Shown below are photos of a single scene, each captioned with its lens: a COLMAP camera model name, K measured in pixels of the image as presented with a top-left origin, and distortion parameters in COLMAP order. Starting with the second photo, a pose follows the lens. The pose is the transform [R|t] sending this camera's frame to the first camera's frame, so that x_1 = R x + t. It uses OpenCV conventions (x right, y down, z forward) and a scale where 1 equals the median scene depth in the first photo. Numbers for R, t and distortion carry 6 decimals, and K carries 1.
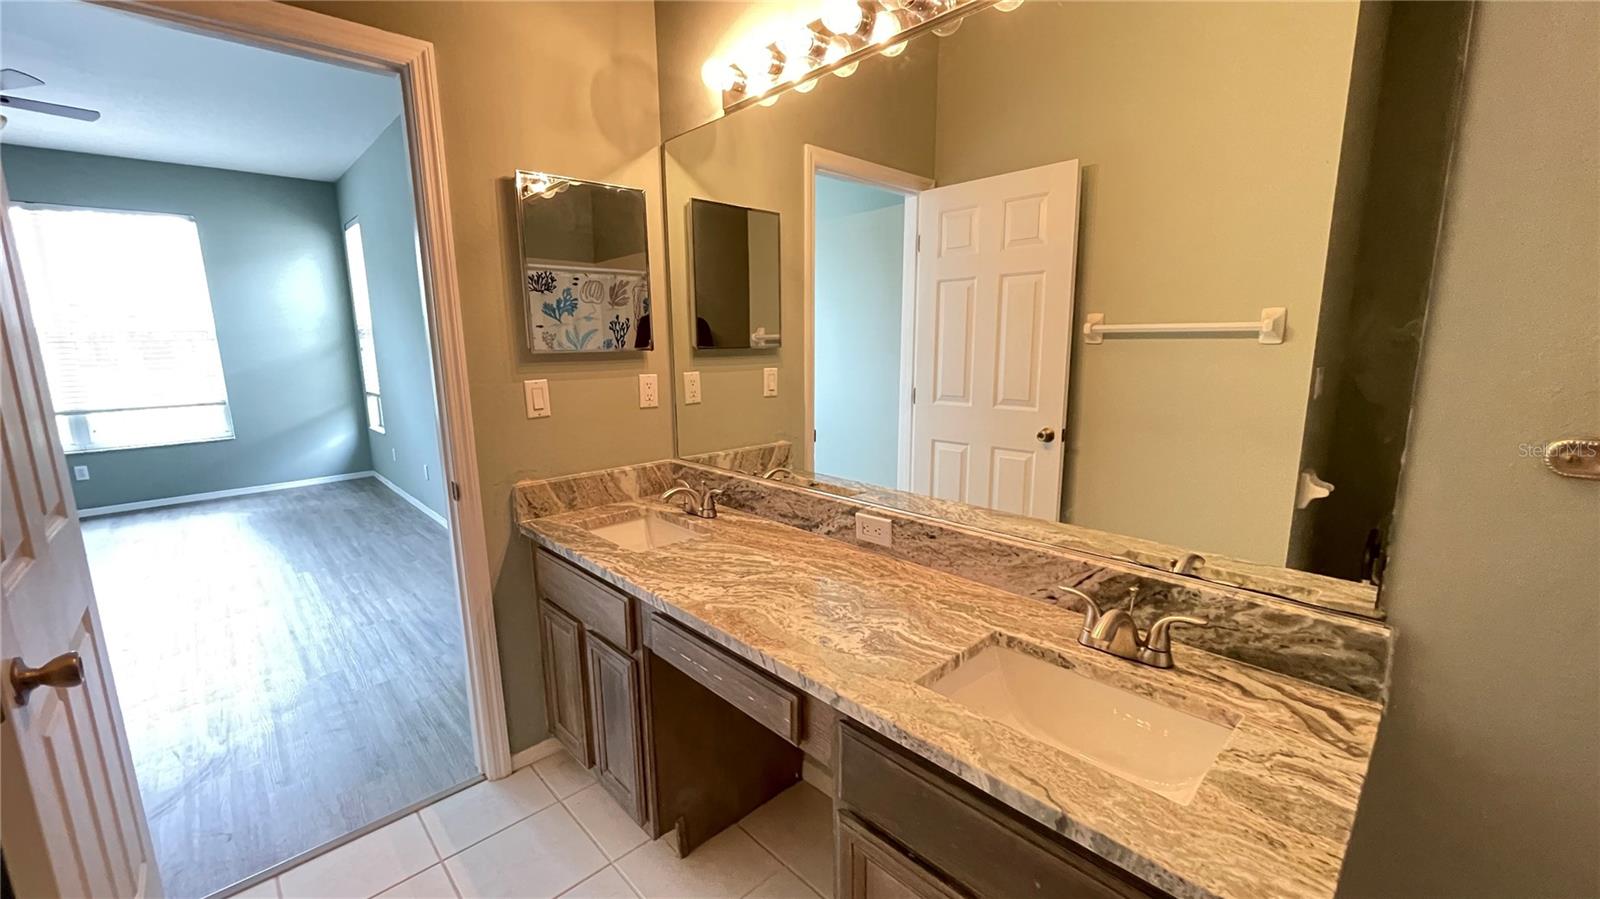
lens RADIAL K [[647.2, 0, 797.5], [0, 647.2, 455.6], [0, 0, 1]] dist [0.001257, 0.001455]
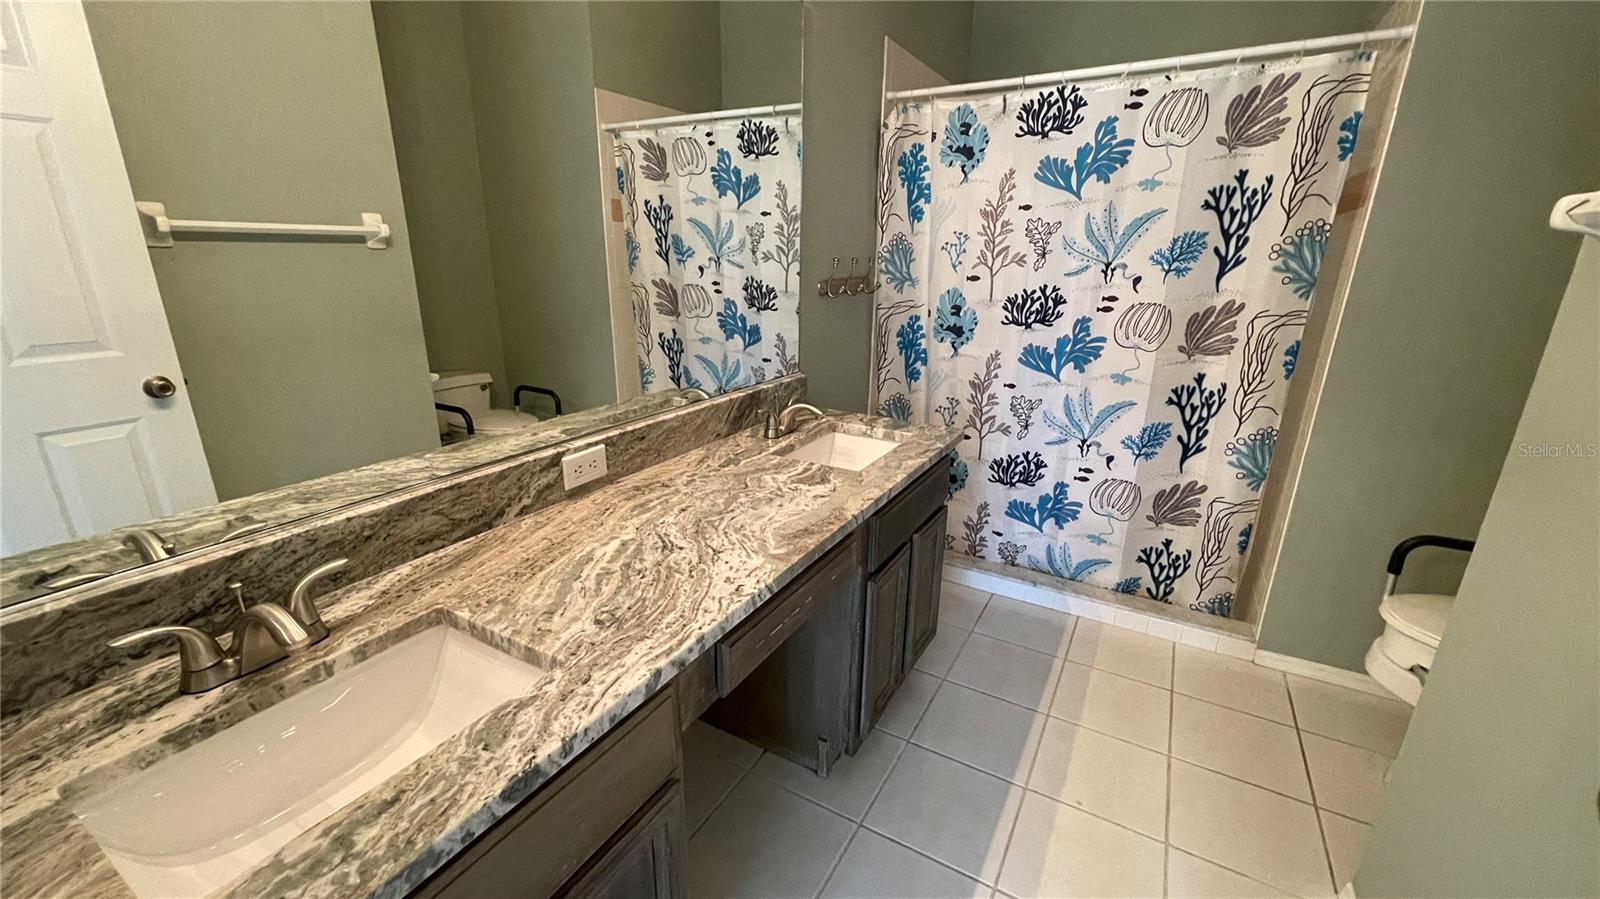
lens RADIAL K [[647.2, 0, 795.9], [0, 647.2, 444.6], [0, 0, 1]] dist [0.001257, 0.001455]
pose [[-0.285274, -0.265051, 0.921068, -0.794873], [0.169822, 0.931818, 0.320741, -0.147989], [-0.943281, 0.247916, -0.220812, 1.010983]]
